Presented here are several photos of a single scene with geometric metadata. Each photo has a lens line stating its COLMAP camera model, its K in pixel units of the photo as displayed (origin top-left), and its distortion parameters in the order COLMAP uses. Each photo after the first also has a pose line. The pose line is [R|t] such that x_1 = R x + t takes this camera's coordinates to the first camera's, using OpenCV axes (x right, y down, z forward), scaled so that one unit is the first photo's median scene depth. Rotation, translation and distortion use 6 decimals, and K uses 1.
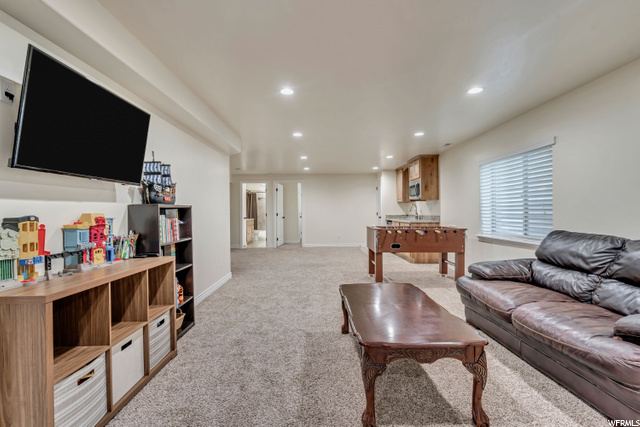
lens RADIAL K [[291.2, 0, 318.8], [0, 291.2, 211.3], [0, 0, 1]] dist [-0.001607, 0.000331]
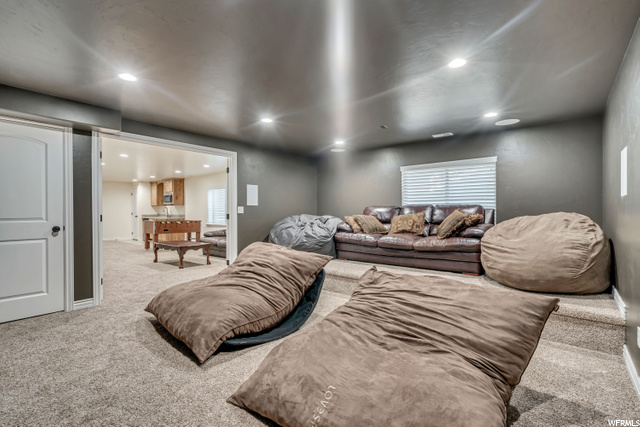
lens RADIAL K [[291.2, 0, 318.8], [0, 291.2, 211.3], [0, 0, 1]] dist [-0.001607, 0.000331]
pose [[0.635203, 0.003218, 0.772338, -0.396302], [-0.000864, 0.999994, -0.003457, 0.001928], [-0.772344, 0.001529, 0.635202, -0.680277]]
